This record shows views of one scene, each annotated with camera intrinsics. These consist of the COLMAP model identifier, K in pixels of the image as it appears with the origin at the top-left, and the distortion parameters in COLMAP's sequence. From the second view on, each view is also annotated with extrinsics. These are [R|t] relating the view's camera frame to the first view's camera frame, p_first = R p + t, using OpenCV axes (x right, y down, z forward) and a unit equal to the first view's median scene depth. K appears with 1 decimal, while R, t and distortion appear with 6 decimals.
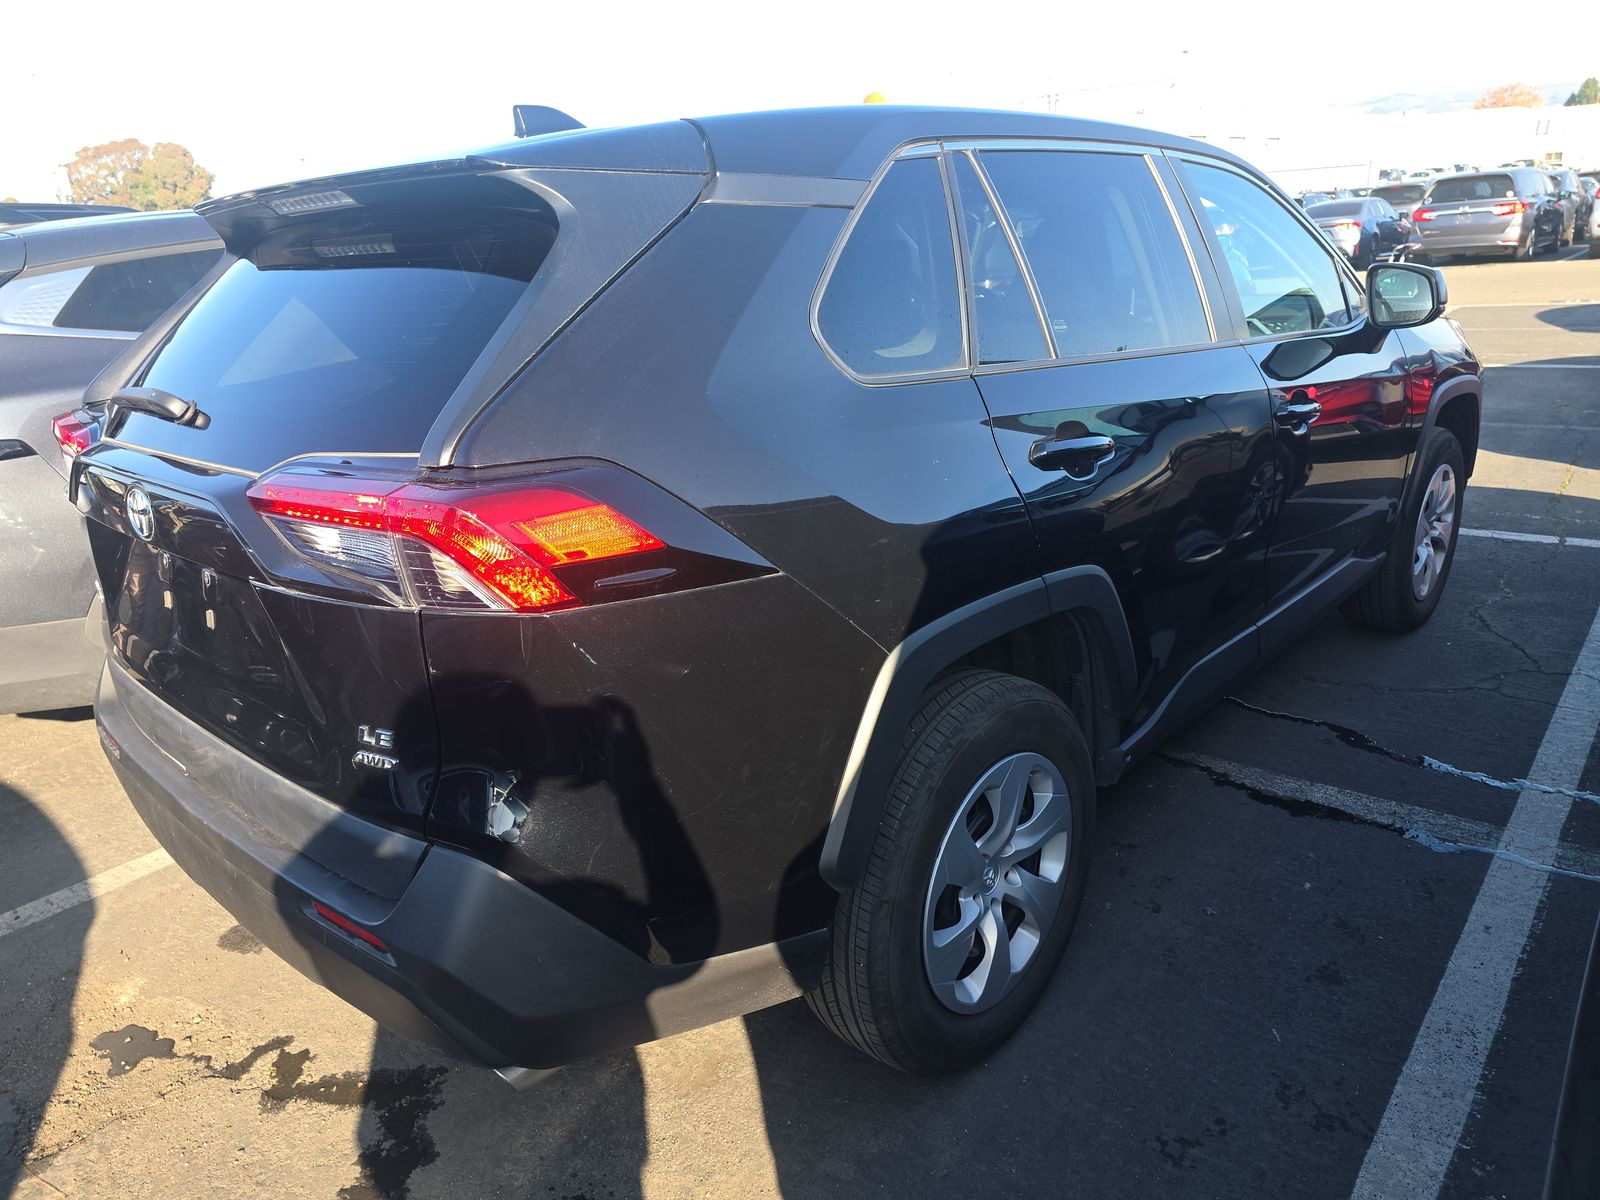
lens RADIAL K [[1076.4, 0, 800.0], [0, 1076.4, 600.0], [0, 0, 1]] dist [0.062375, 0.001310]
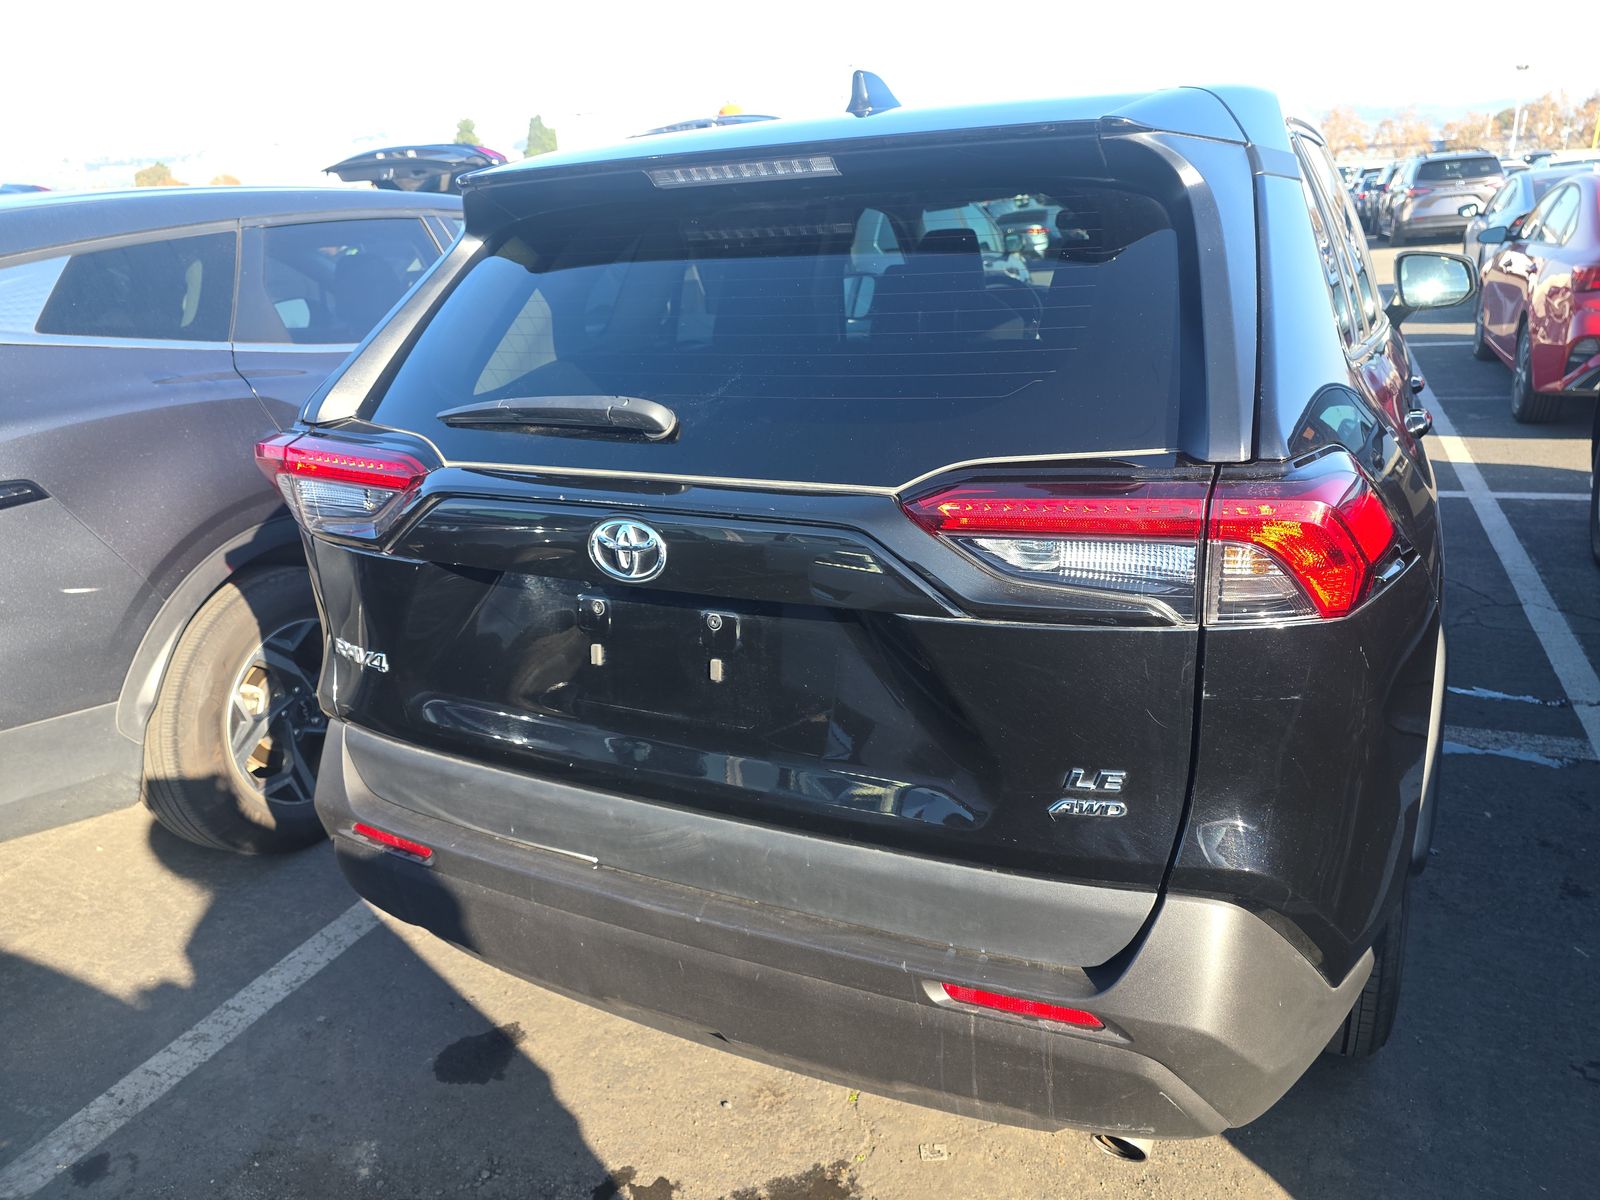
lens RADIAL K [[1071.5, 0, 799.6], [0, 1071.5, 562.6], [0, 0, 1]] dist [0.031660, -0.001300]
pose [[0.951362, -0.082165, 0.296917, -0.443055], [0.090843, 0.995744, -0.015525, -0.027825], [-0.294378, 0.041743, 0.954777, 0.131180]]
